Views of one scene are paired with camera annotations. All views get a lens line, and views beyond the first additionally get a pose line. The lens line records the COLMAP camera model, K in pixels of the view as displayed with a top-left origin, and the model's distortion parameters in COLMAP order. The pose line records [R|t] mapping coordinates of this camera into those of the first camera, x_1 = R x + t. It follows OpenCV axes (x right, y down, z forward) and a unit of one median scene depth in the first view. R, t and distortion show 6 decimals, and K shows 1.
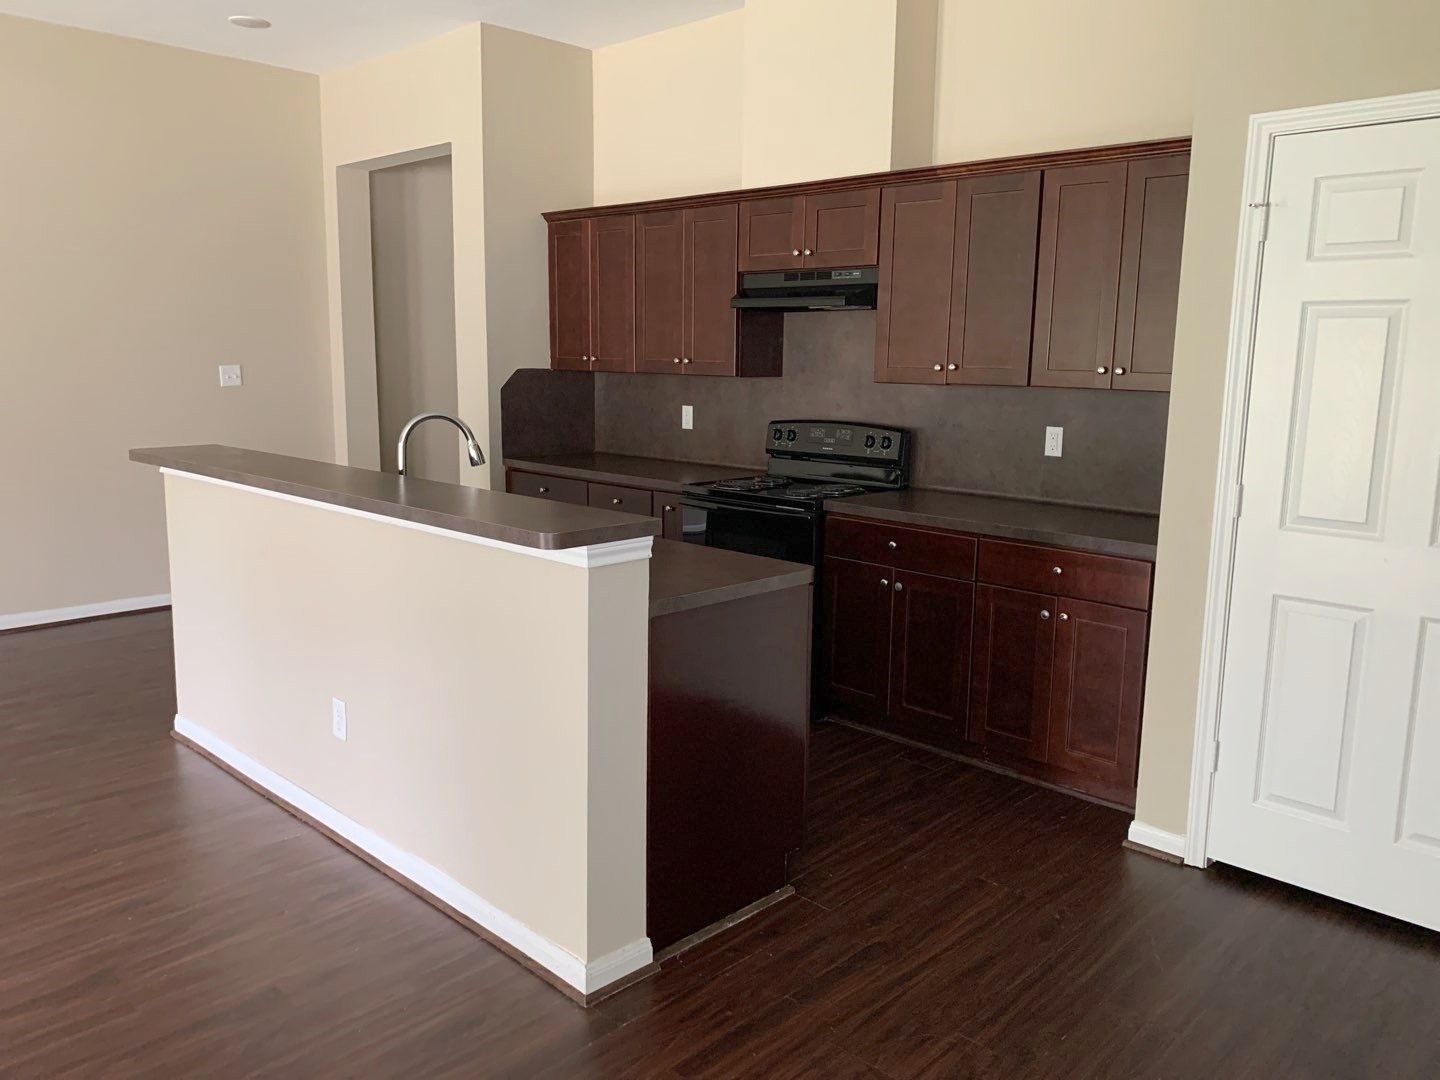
lens RADIAL K [[1093.8, 0, 720.0], [0, 1093.8, 540.0], [0, 0, 1]] dist [0.051710, -0.132203]
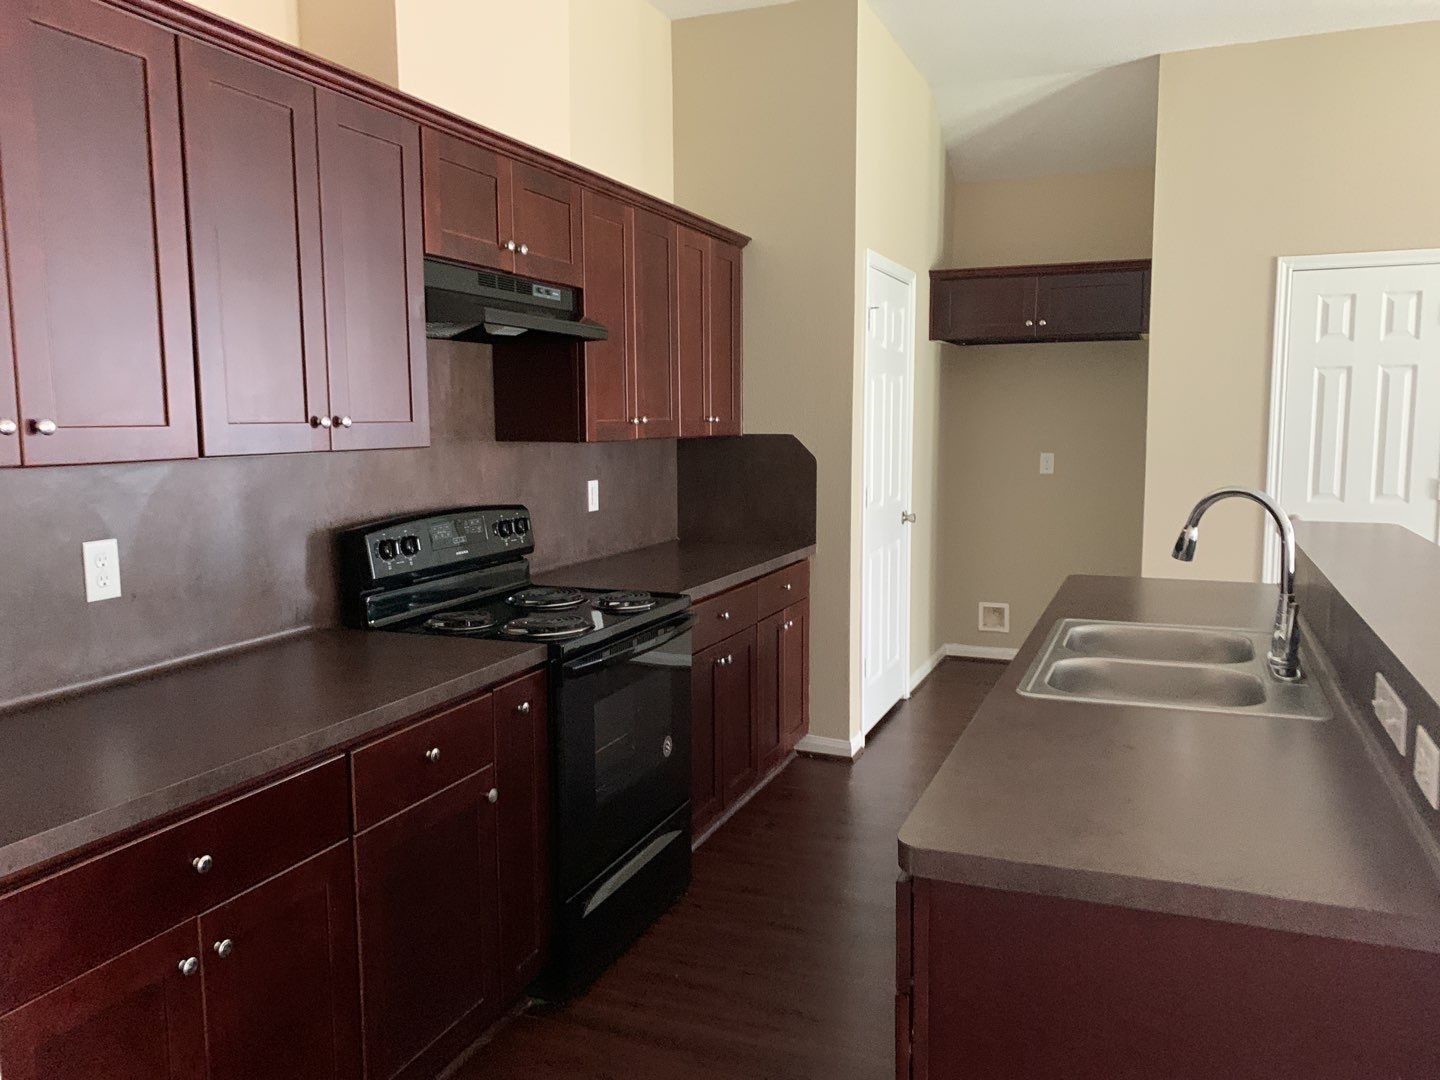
lens RADIAL K [[1093.8, 0, 720.0], [0, 1093.8, 540.0], [0, 0, 1]] dist [0.051710, -0.132203]
pose [[-0.367162, -0.116777, 0.922797, -0.613103], [0.160625, 0.969224, 0.186562, -0.208843], [-0.916183, 0.216722, -0.337105, 1.211623]]
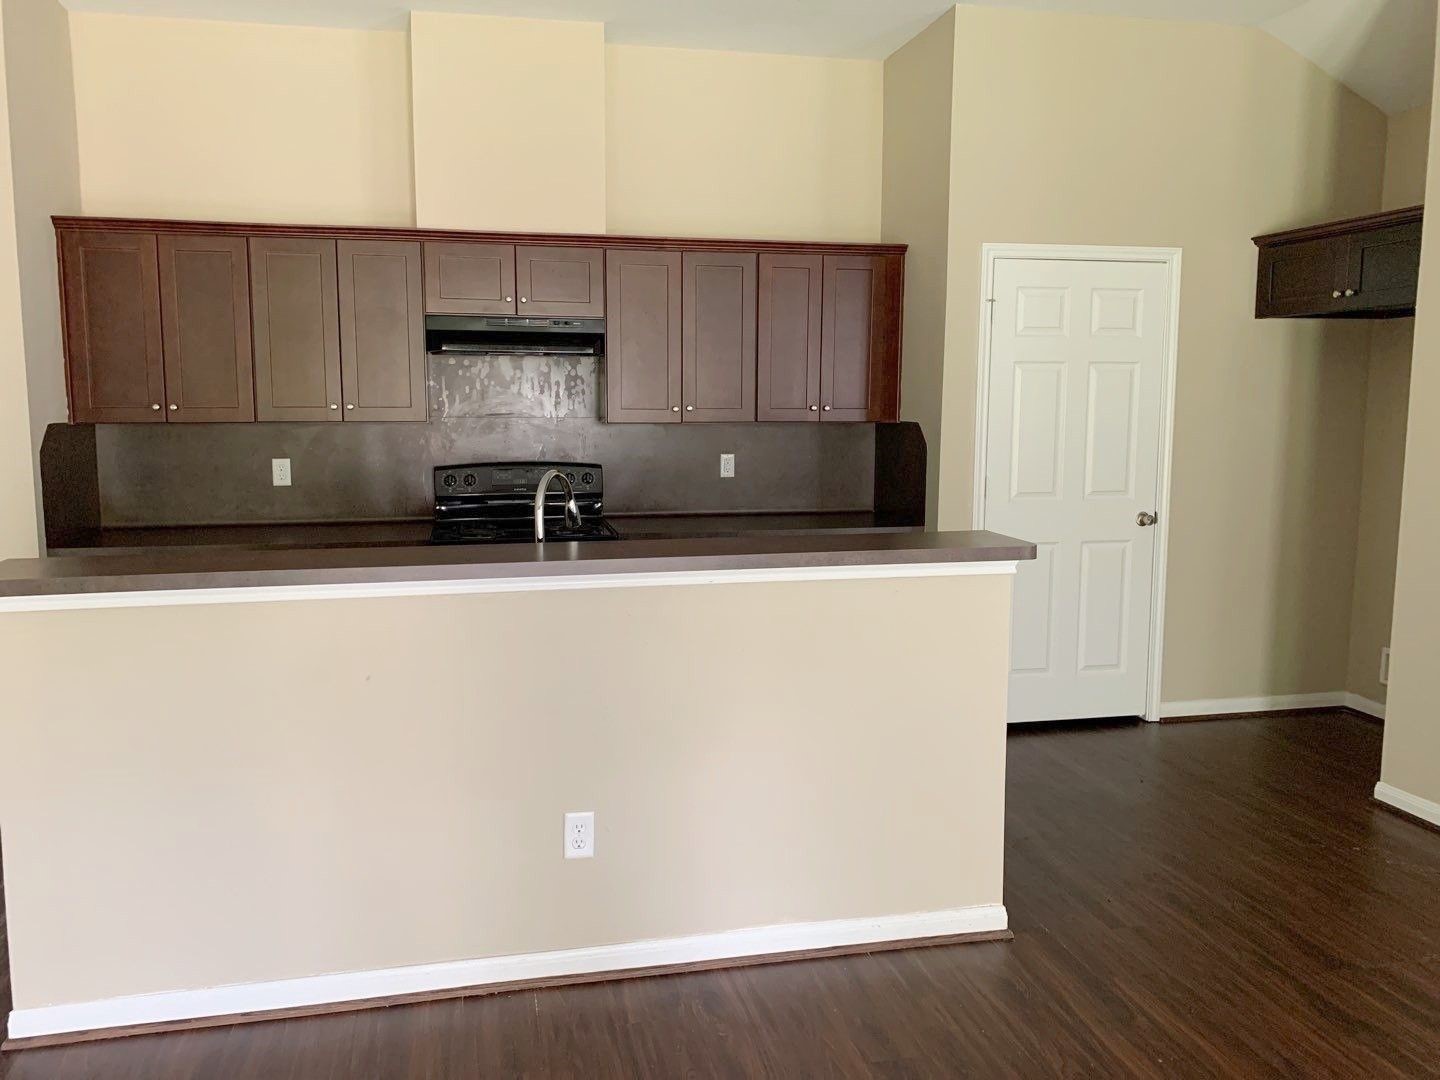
lens RADIAL K [[1097.3, 0, 708.1], [0, 1097.3, 524.9], [0, 0, 1]] dist [0.065570, -0.082628]
pose [[0.561363, -0.112115, 0.819940, -0.730246], [0.147038, 0.988529, 0.034499, -0.067741], [-0.814403, 0.101196, 0.571408, 0.306390]]
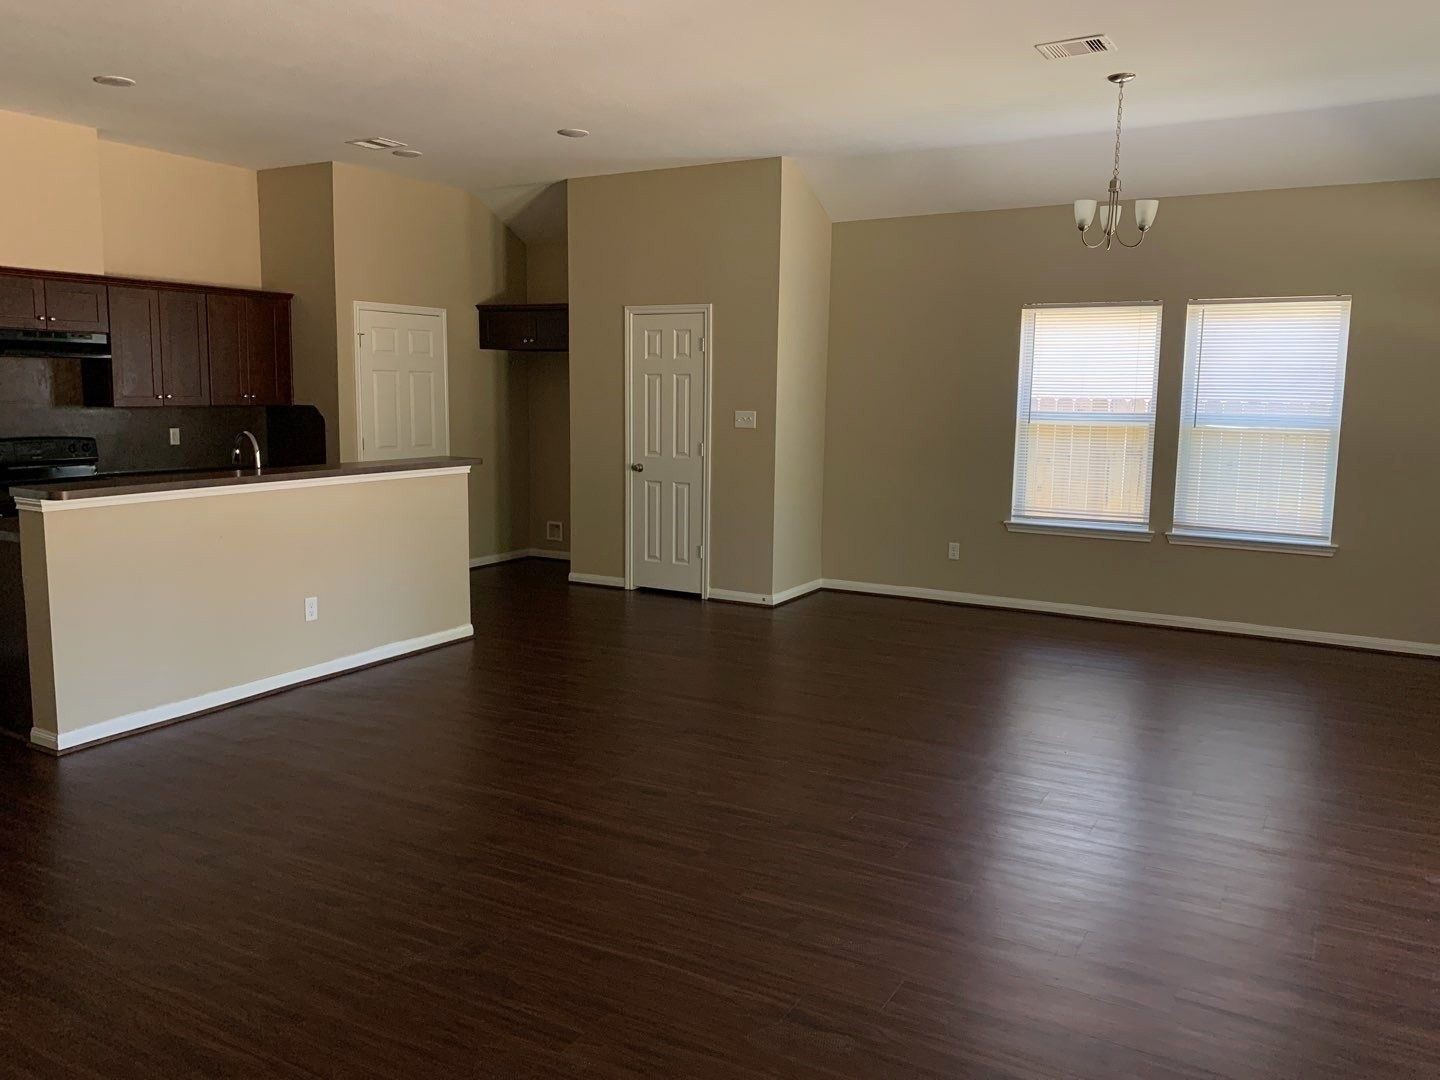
lens RADIAL K [[1097.3, 0, 708.1], [0, 1097.3, 524.9], [0, 0, 1]] dist [0.065570, -0.082628]
pose [[-0.233351, -0.139011, 0.962405, -1.629249], [0.151414, 0.972462, 0.177177, -0.135779], [-0.960532, 0.187066, -0.205877, 0.557361]]
